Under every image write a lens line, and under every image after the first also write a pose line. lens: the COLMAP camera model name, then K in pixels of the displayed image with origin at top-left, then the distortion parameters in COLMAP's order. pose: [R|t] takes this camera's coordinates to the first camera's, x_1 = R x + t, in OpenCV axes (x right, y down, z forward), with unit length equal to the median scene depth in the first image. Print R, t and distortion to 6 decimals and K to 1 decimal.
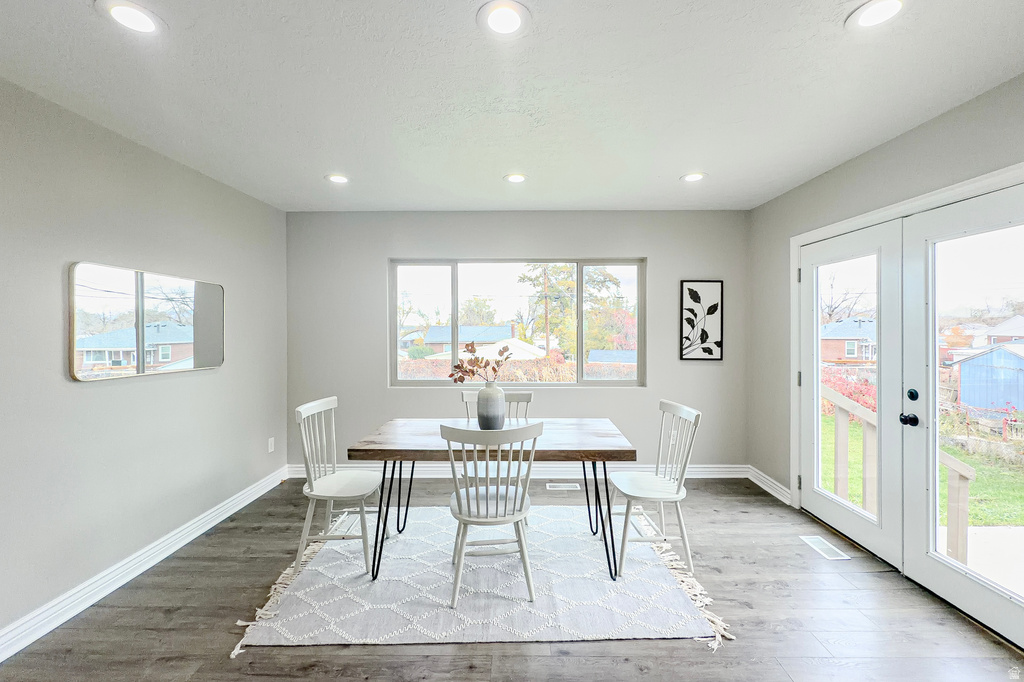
lens RADIAL K [[416.2, 0, 515.3], [0, 416.2, 327.6], [0, 0, 1]] dist [0.000820, -0.000013]
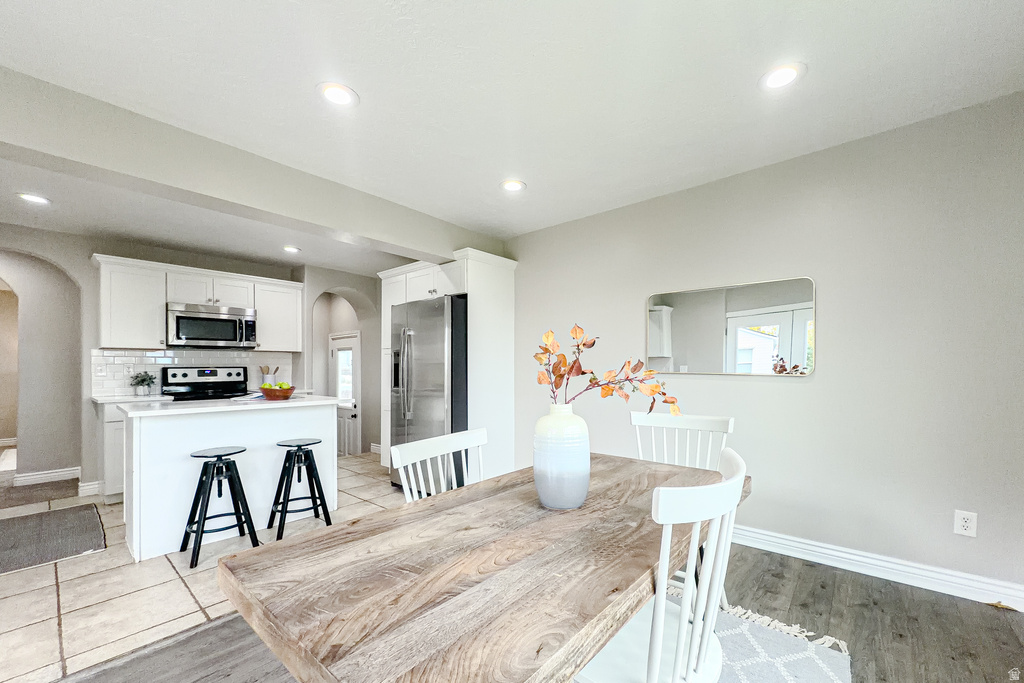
lens RADIAL K [[414.3, 0, 529.4], [0, 414.3, 362.8], [0, 0, 1]] dist [0.000253, 0.000017]
pose [[-0.623841, 0.010829, -0.781476, 0.275926], [0.013060, 0.999909, 0.003430, 0.058457], [0.781442, -0.008066, -0.623926, 1.041045]]
